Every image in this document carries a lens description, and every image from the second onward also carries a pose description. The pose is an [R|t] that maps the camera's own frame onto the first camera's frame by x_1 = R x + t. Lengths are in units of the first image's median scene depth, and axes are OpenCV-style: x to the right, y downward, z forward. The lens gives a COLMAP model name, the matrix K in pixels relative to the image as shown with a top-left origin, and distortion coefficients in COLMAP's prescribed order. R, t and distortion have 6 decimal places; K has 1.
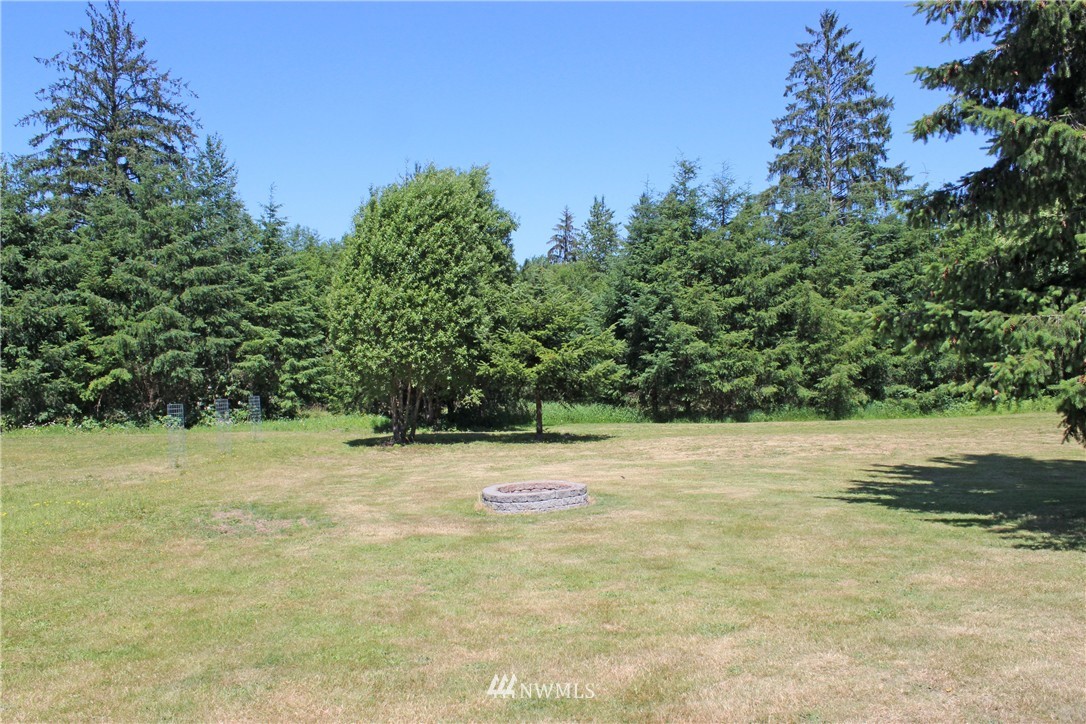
lens RADIAL K [[919.6, 0, 543.0], [0, 919.6, 362.0], [0, 0, 1]] dist [-0.156131, 0.154544]
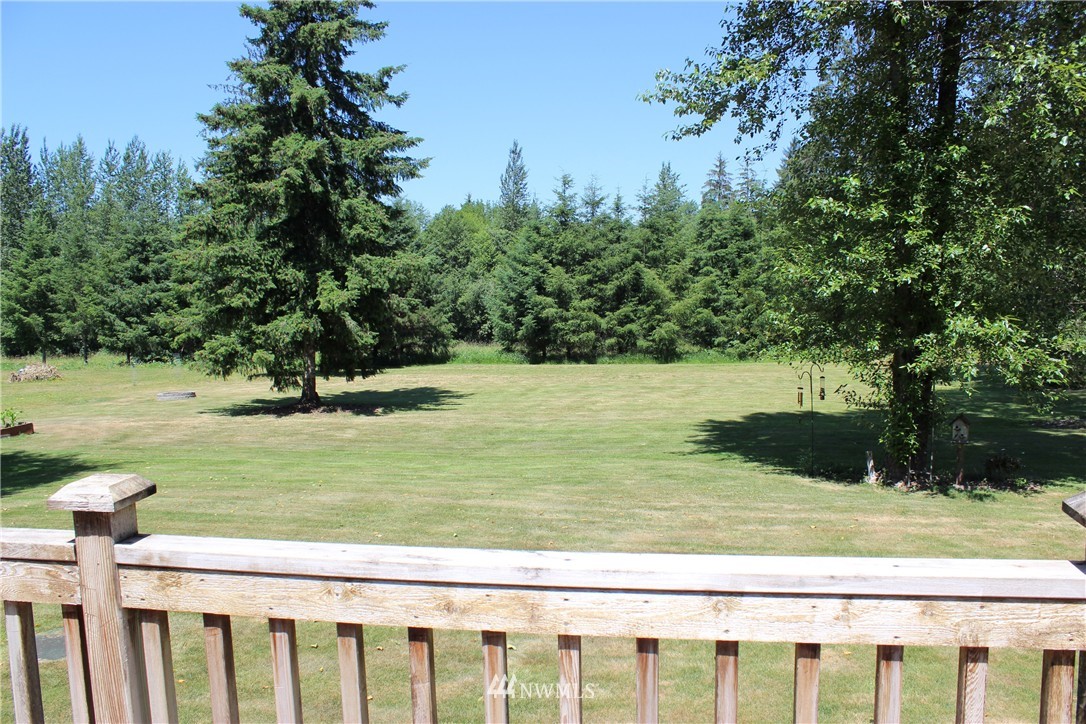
lens RADIAL K [[919.6, 0, 543.0], [0, 919.6, 362.0], [0, 0, 1]] dist [-0.156131, 0.154544]
pose [[0.965238, 0.009990, -0.261181, 0.516216], [0.009804, 0.997182, 0.074372, -0.043359], [0.261188, -0.074348, 0.962420, -0.383816]]
